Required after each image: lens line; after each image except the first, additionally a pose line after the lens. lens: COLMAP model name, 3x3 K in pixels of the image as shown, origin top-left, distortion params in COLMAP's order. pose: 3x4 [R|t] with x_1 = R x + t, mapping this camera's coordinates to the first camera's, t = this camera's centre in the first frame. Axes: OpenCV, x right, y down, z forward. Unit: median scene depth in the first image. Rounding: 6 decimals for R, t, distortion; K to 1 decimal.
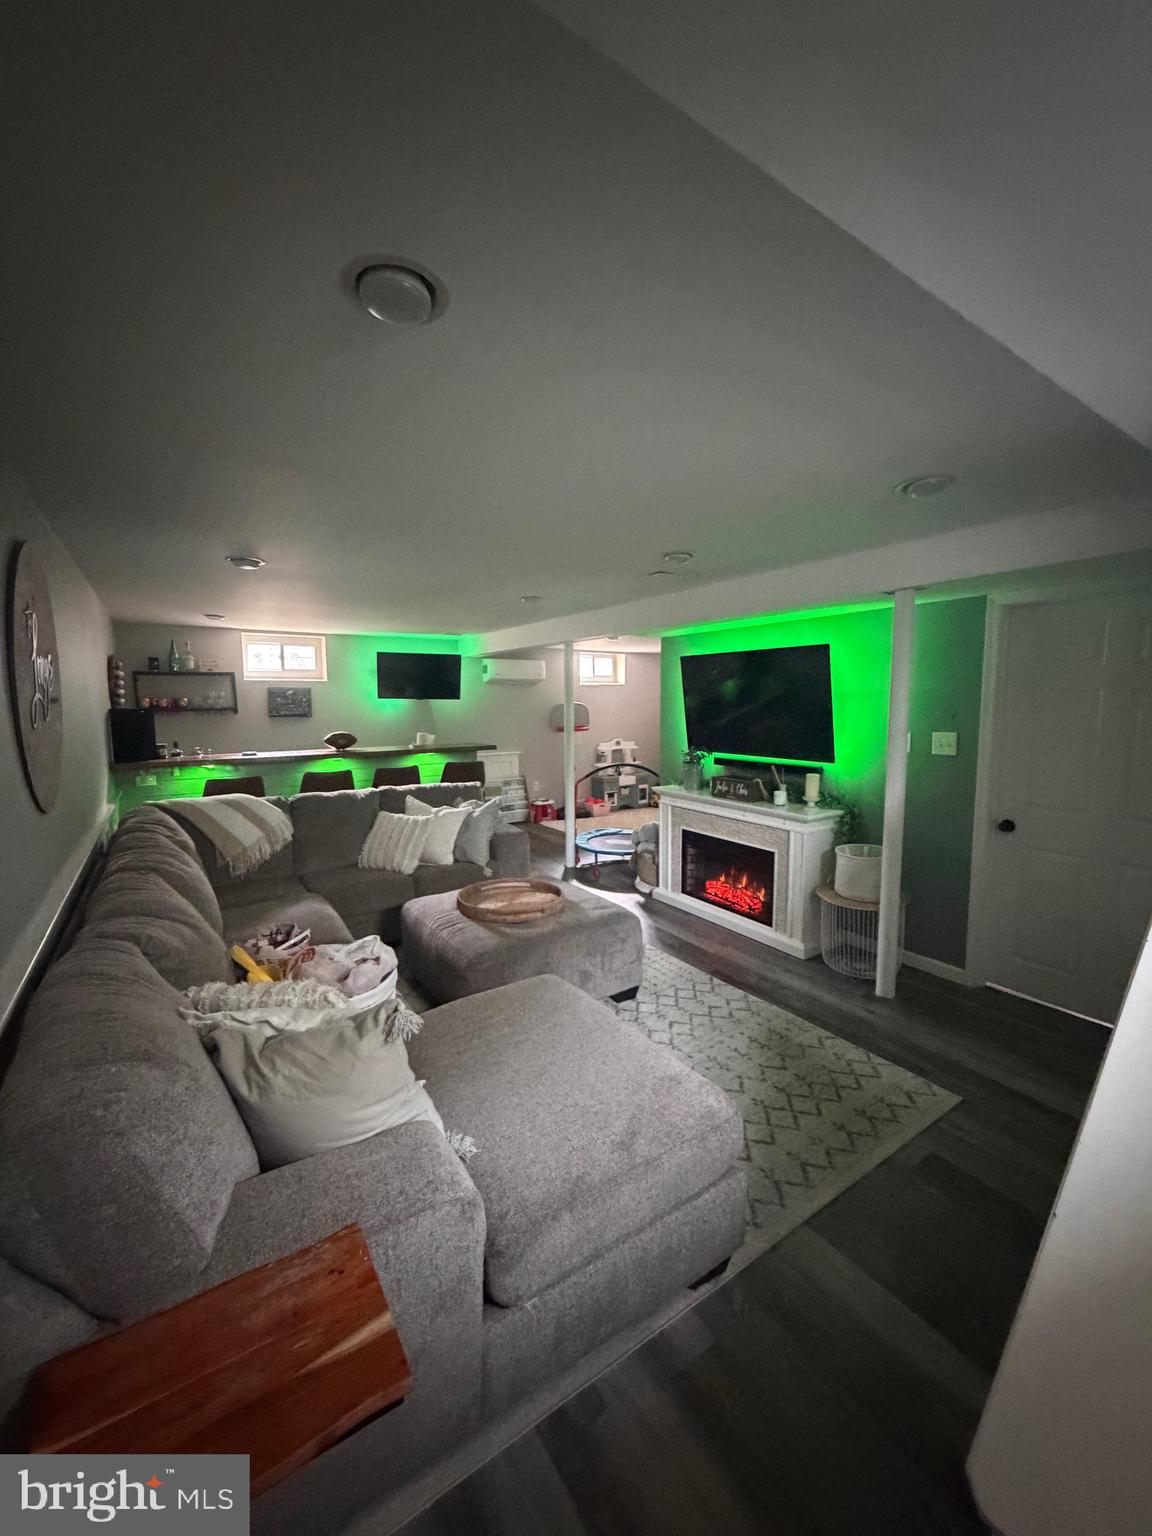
lens RADIAL K [[612.1, 0, 578.3], [0, 612.1, 765.9], [0, 0, 1]] dist [0.000203, -0.000108]
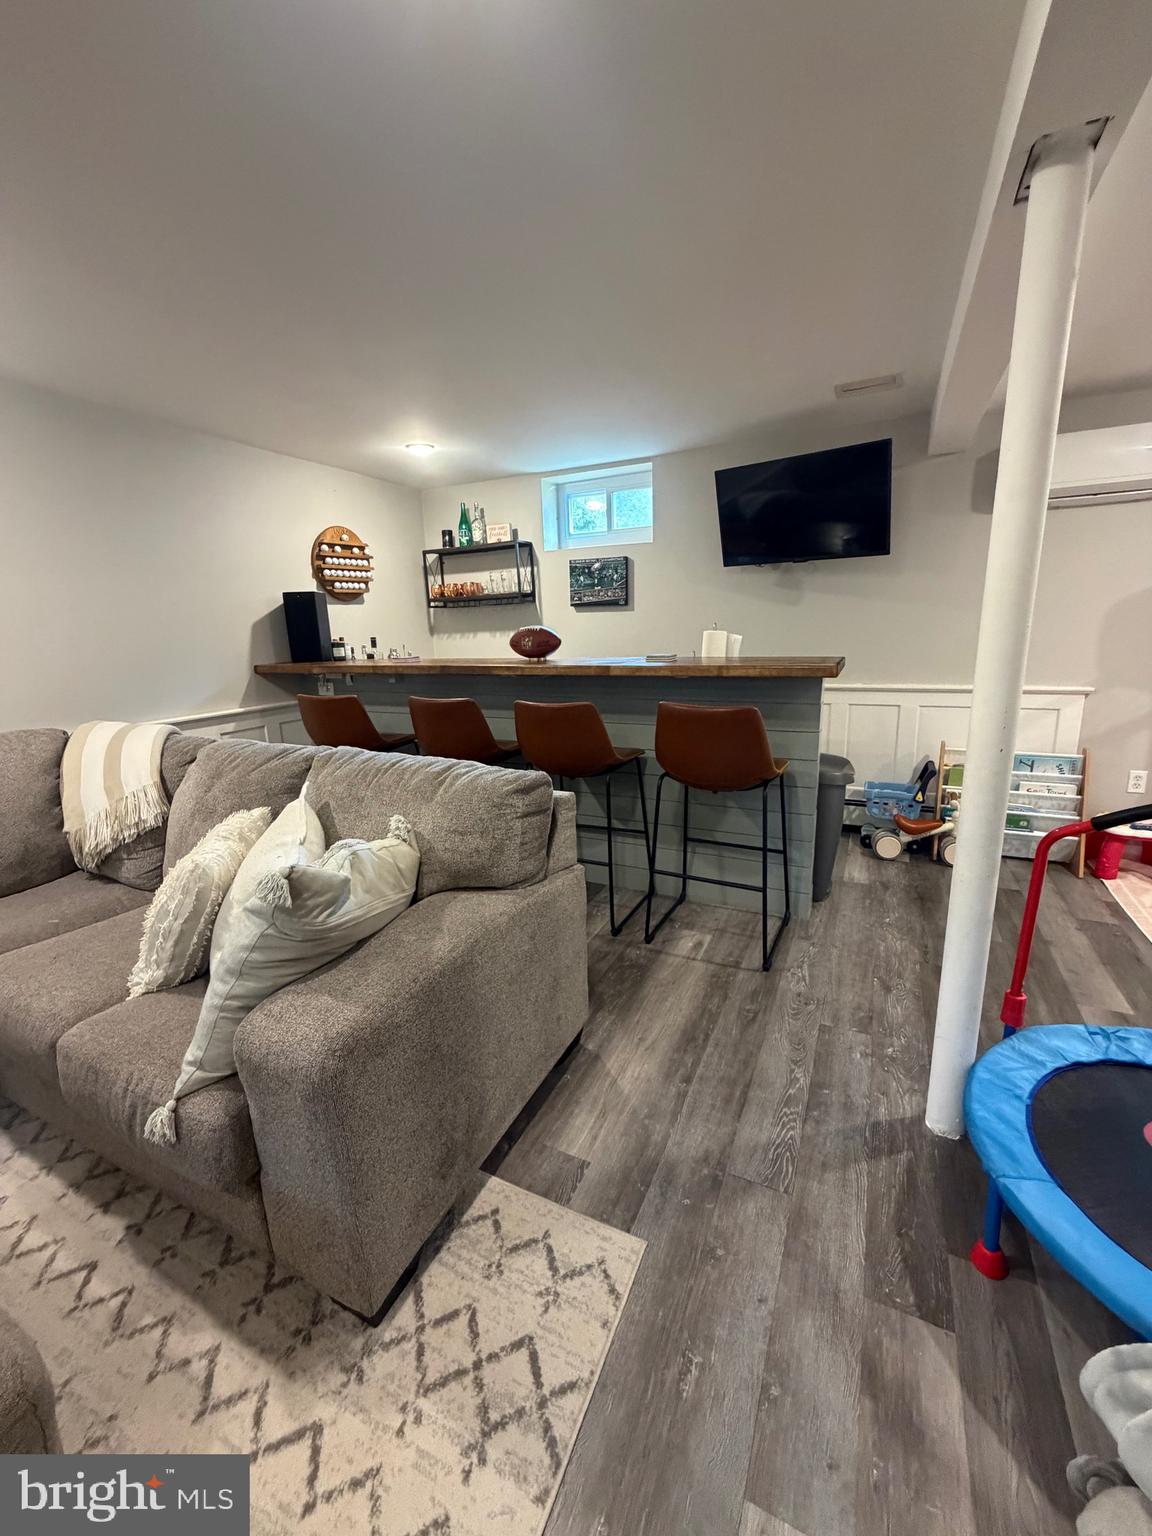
lens RADIAL K [[614.0, 0, 578.6], [0, 614.0, 760.7], [0, 0, 1]] dist [-0.000576, 0.000093]
pose [[0.506228, 0.180436, -0.843312, 0.158246], [-0.062080, 0.982955, 0.173048, -0.050132], [0.860162, -0.035249, 0.508801, 1.082114]]
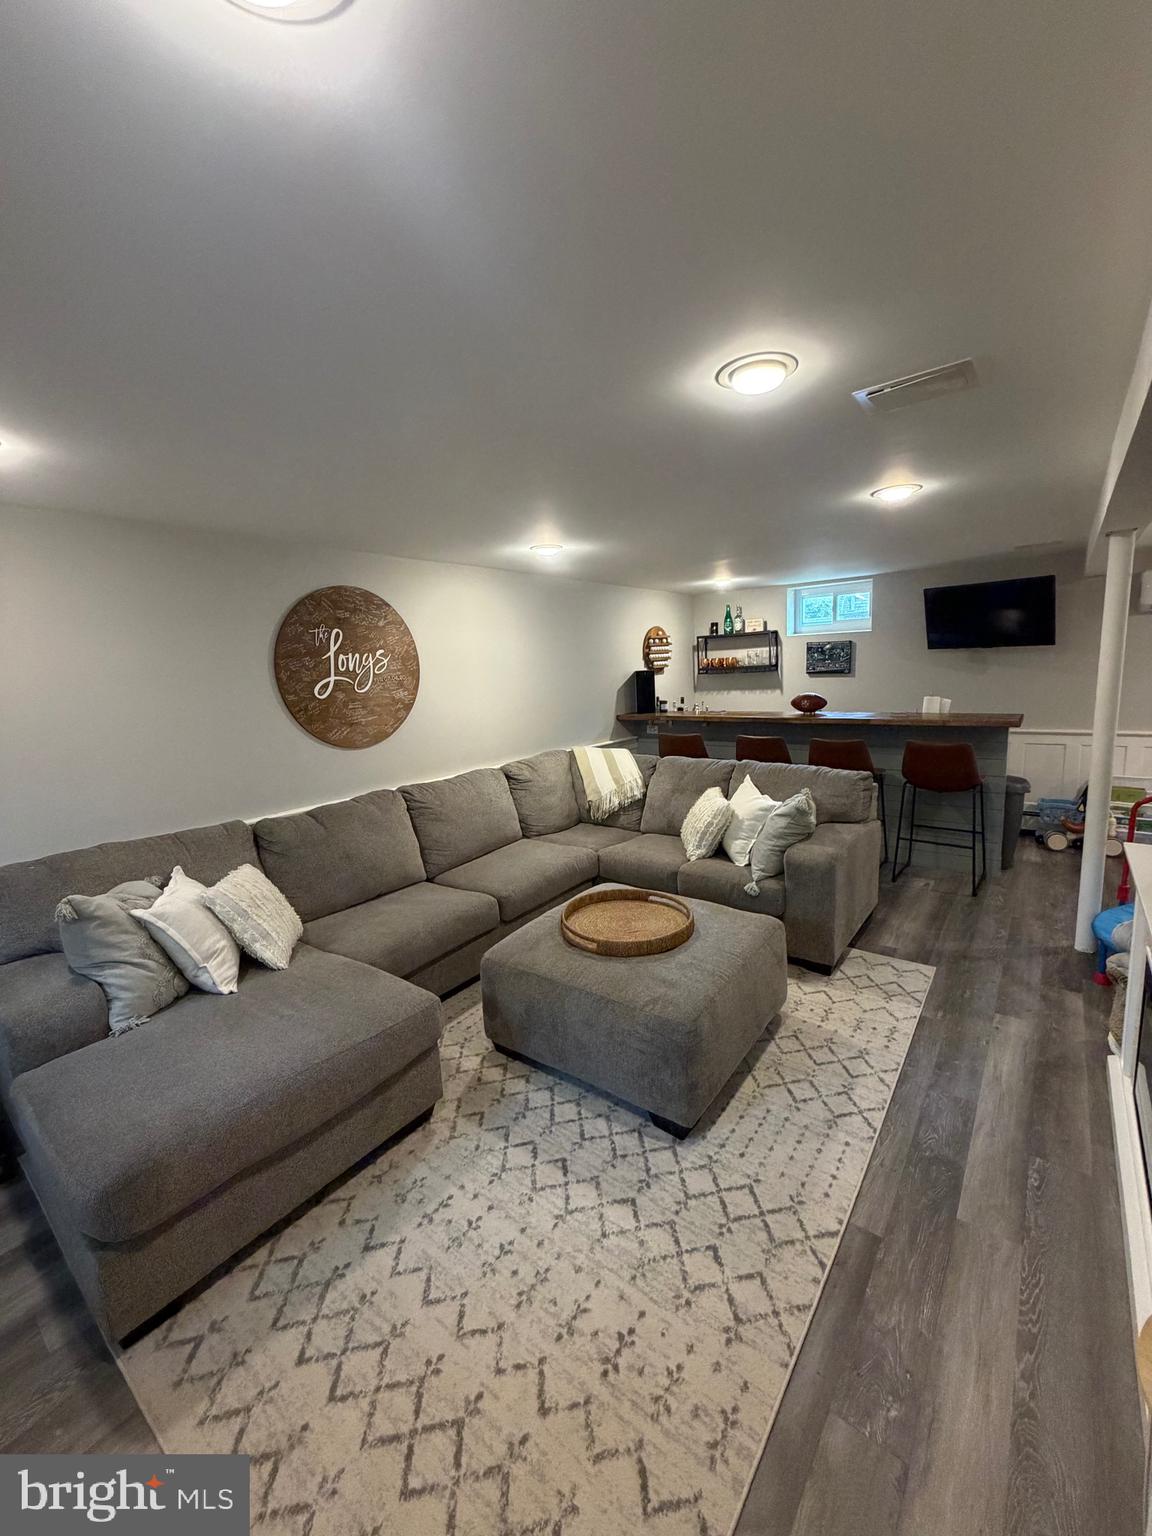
lens RADIAL K [[610.3, 0, 578.0], [0, 610.3, 761.7], [0, 0, 1]] dist [0.001787, 0.000377]
pose [[0.316884, 0.139309, -0.938178, 0.502533], [-0.057185, 0.990161, 0.127713, -0.073591], [0.946739, 0.013179, 0.321733, 0.573532]]
